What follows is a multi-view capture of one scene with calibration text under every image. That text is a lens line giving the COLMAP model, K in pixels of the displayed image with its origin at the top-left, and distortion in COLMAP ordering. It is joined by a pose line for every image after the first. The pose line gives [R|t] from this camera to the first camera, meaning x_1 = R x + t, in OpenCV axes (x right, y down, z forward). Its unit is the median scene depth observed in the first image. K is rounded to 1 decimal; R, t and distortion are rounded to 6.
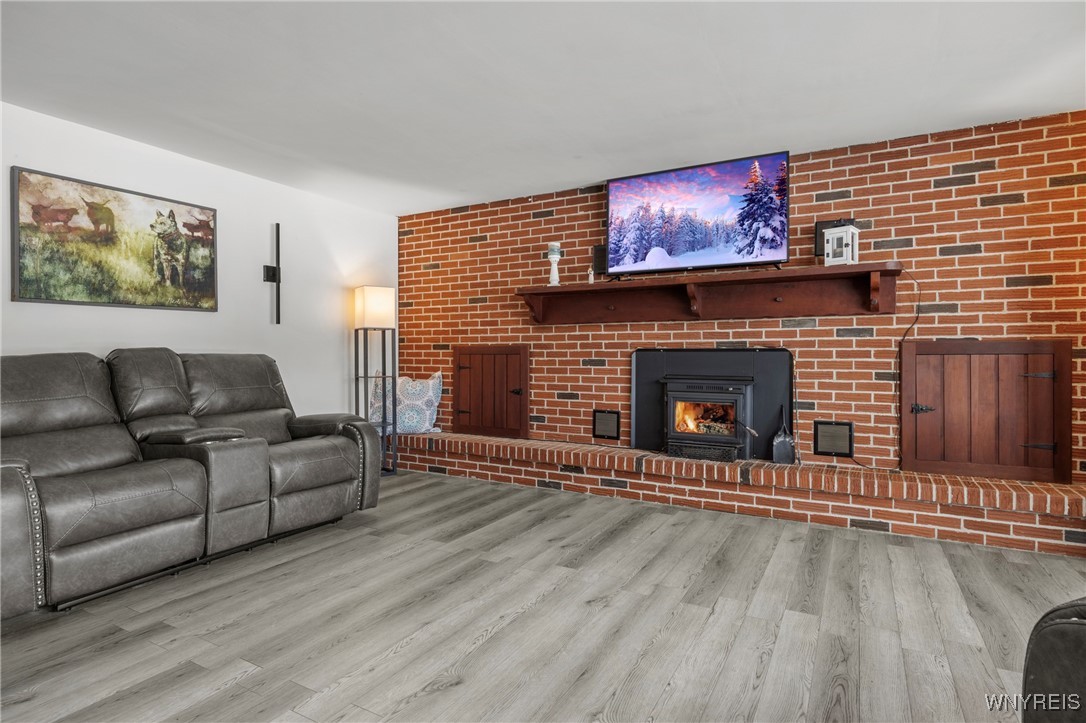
lens RADIAL K [[558.0, 0, 543.2], [0, 558.0, 359.5], [0, 0, 1]] dist [-0.007693, -0.001097]
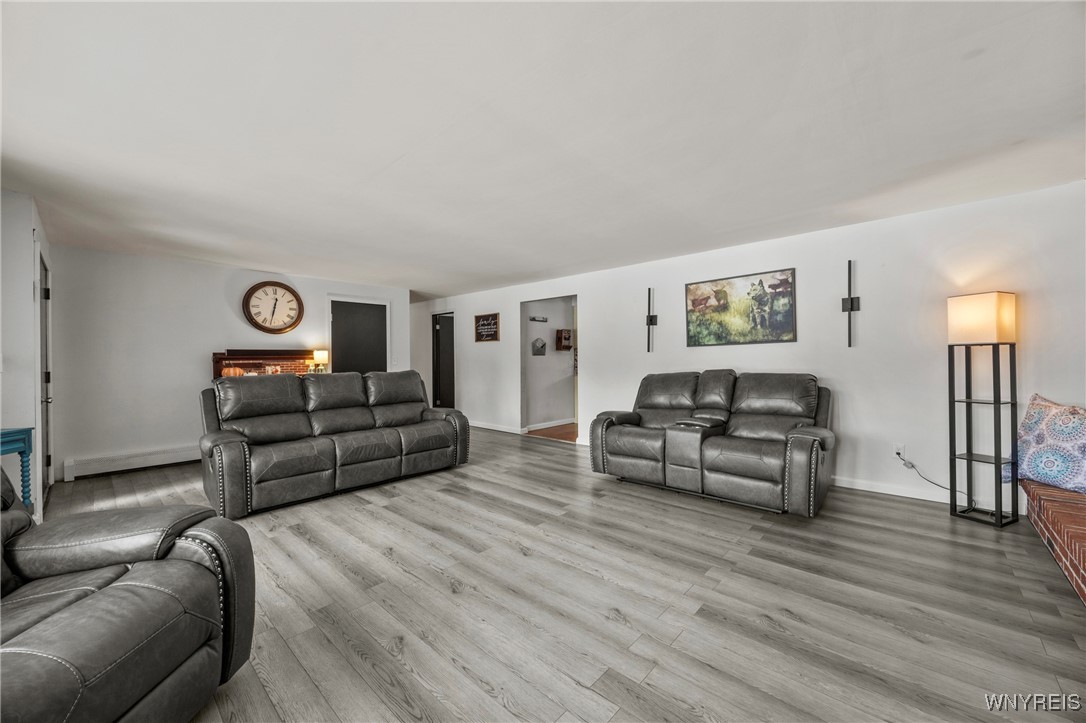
lens RADIAL K [[418.2, 0, 550.0], [0, 418.2, 363.4], [0, 0, 1]] dist [-0.002215, -0.000210]
pose [[-0.219615, 0.007914, -0.975554, 0.711820], [0.004974, 0.999963, 0.006992, -0.053704], [0.975574, -0.003316, -0.219646, 0.805516]]
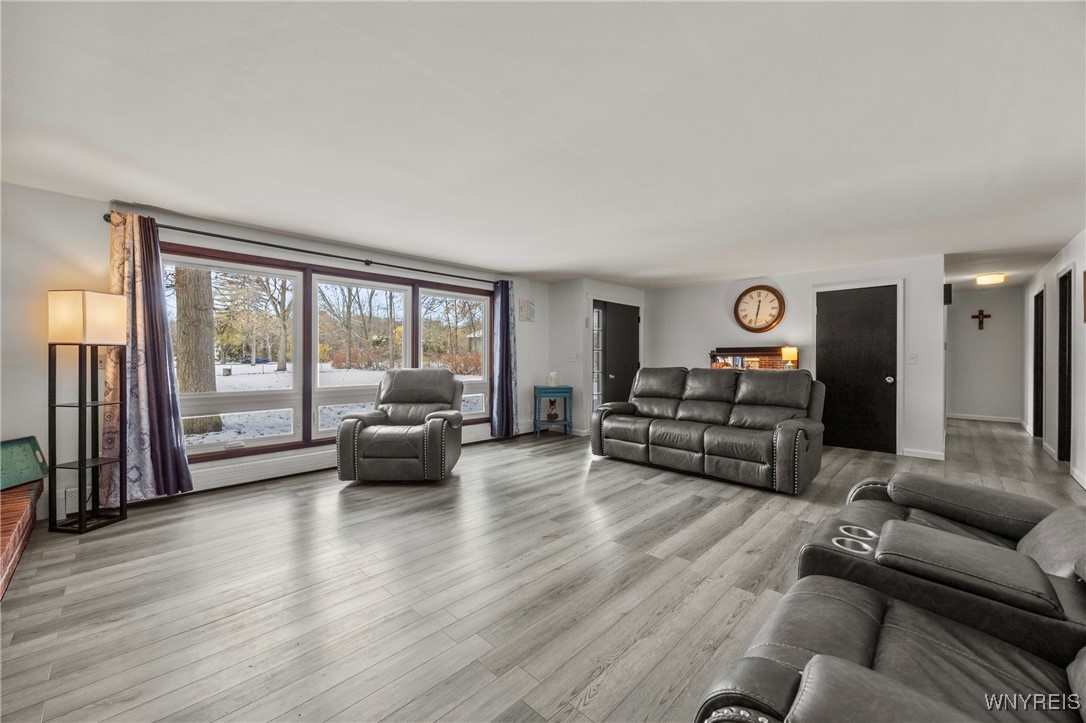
lens RADIAL K [[418.2, 0, 544.5], [0, 418.2, 357.8], [0, 0, 1]] dist [-0.002215, -0.000210]
pose [[-0.967012, -0.004580, 0.254689, -0.318310], [-0.002905, 0.999972, 0.006950, -0.065230], [-0.254713, 0.005981, -0.966998, 1.456769]]
